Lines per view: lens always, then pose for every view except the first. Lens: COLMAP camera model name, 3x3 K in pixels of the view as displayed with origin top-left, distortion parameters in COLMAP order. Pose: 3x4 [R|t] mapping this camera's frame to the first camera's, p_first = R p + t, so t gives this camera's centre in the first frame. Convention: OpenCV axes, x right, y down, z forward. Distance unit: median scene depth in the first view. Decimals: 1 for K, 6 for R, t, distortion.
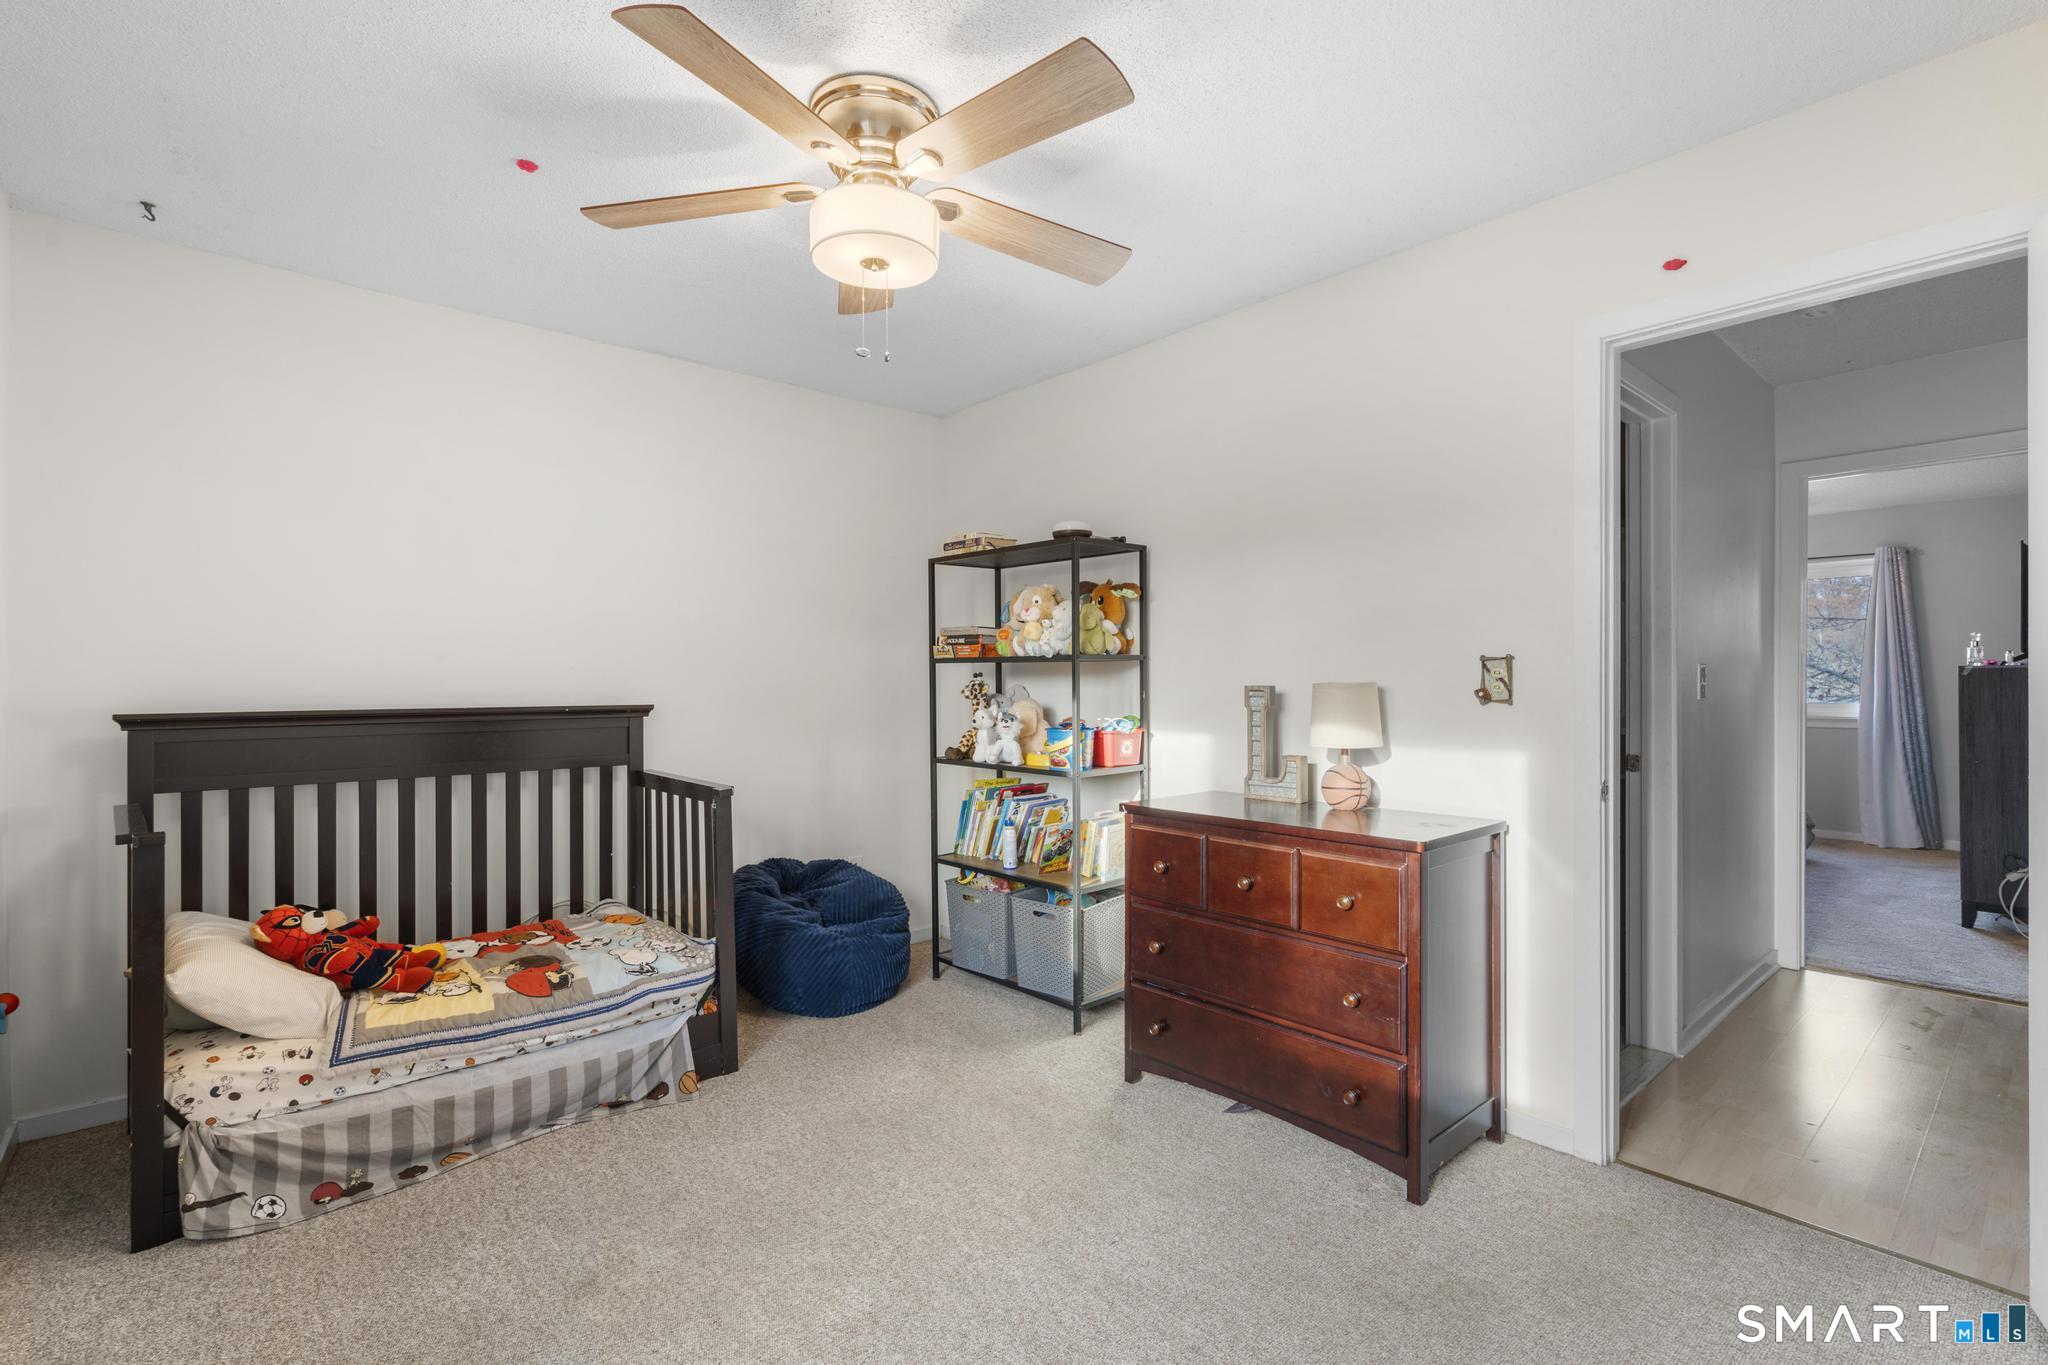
lens RADIAL K [[929.9, 0, 1019.5], [0, 929.9, 691.3], [0, 0, 1]] dist [-0.000591, -0.000089]
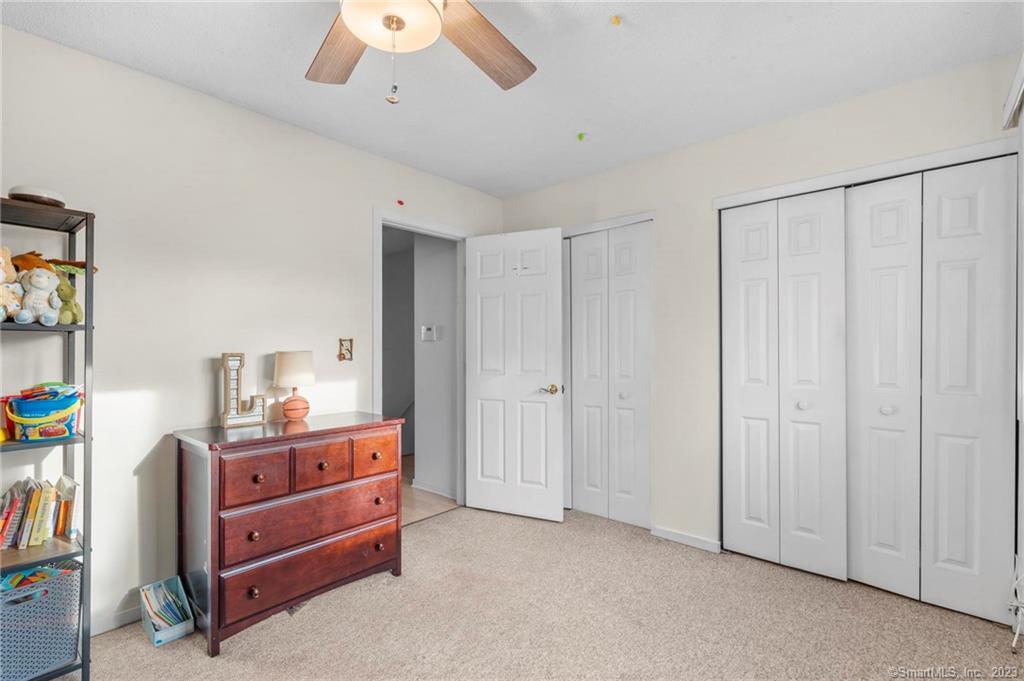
lens RADIAL K [[491.2, 0, 512.0], [0, 491.2, 340.5], [0, 0, 1]] dist [-0.001092, 0.000730]
pose [[-0.150217, 0.013534, 0.988560, -0.711724], [-0.000054, 0.999906, -0.013698, -0.018003], [-0.988653, -0.002111, -0.150202, 0.773726]]
